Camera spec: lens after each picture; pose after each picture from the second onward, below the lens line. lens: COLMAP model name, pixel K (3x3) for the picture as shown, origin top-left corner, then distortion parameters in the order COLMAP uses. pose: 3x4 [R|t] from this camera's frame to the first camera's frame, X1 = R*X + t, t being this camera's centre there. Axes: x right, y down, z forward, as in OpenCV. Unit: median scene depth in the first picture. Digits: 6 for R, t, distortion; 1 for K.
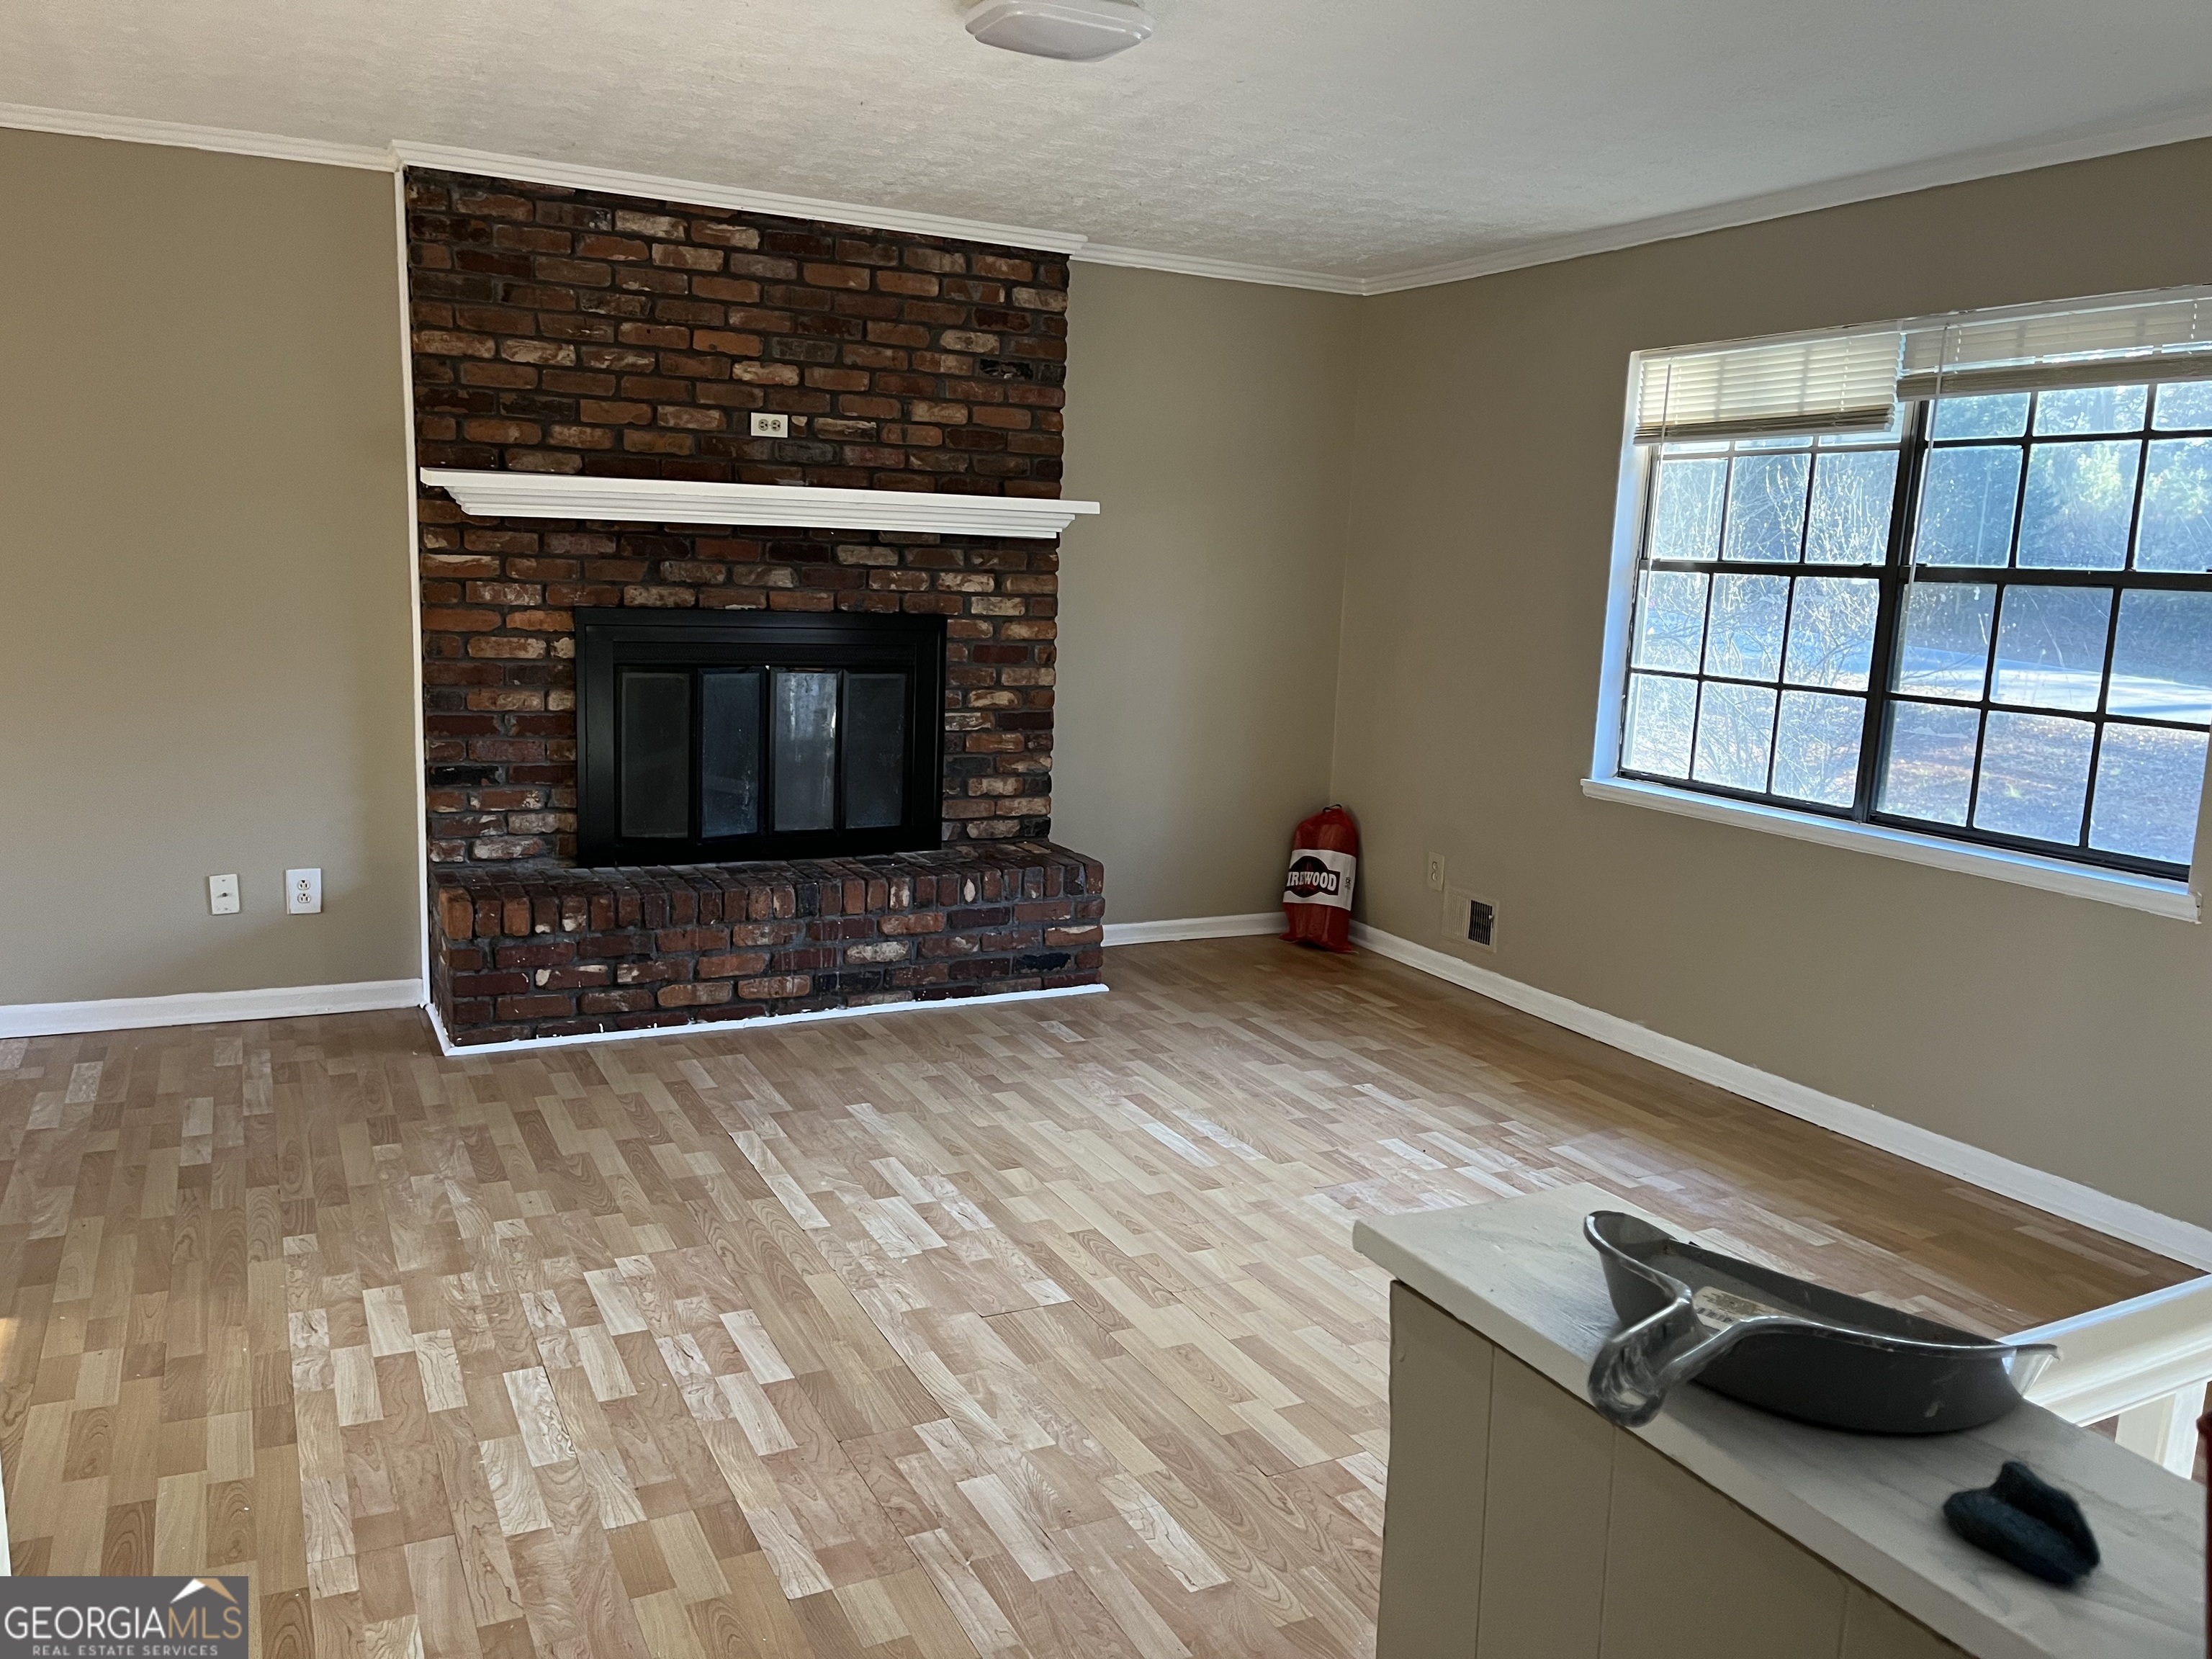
lens RADIAL K [[1660.4, 0, 1110.3], [0, 1660.4, 835.2], [0, 0, 1]] dist [0.067879, -0.094432]
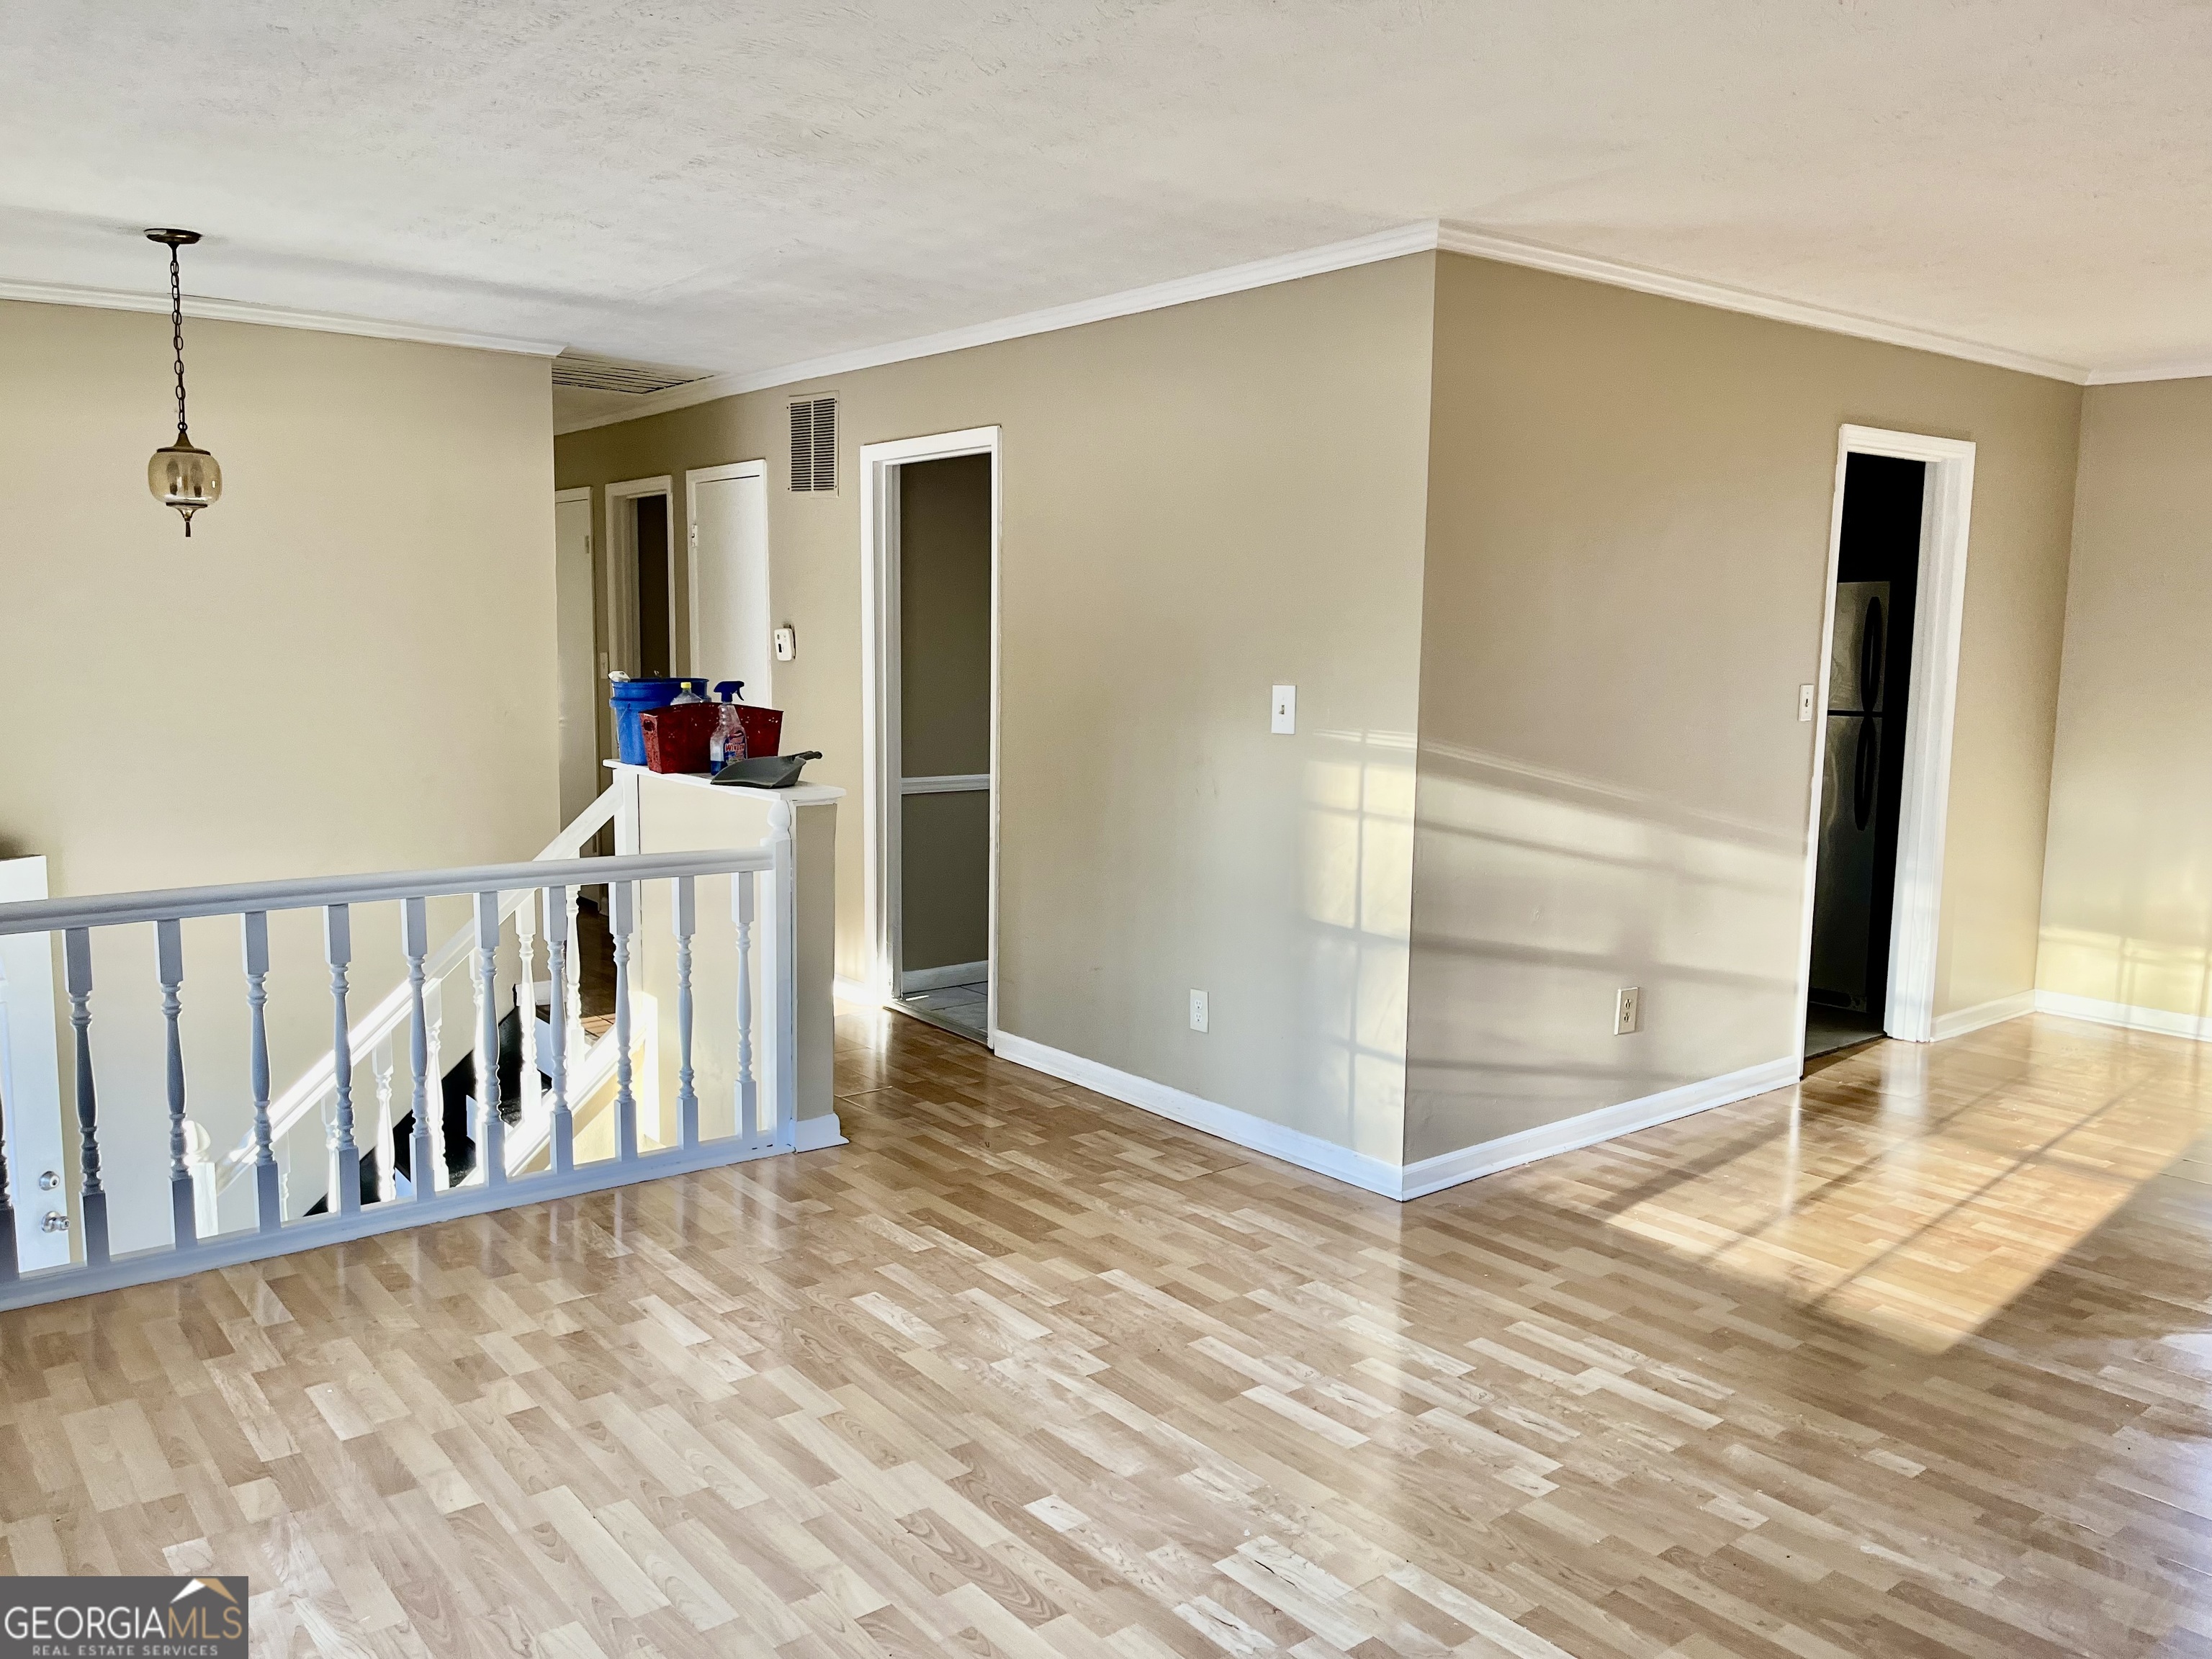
lens RADIAL K [[1660.4, 0, 1094.9], [0, 1660.4, 835.3], [0, 0, 1]] dist [0.067879, -0.094432]
pose [[-0.979357, -0.029134, -0.200029, 0.106689], [-0.085497, 0.956390, 0.279301, -0.255544], [0.183168, 0.290638, -0.939137, 1.479423]]
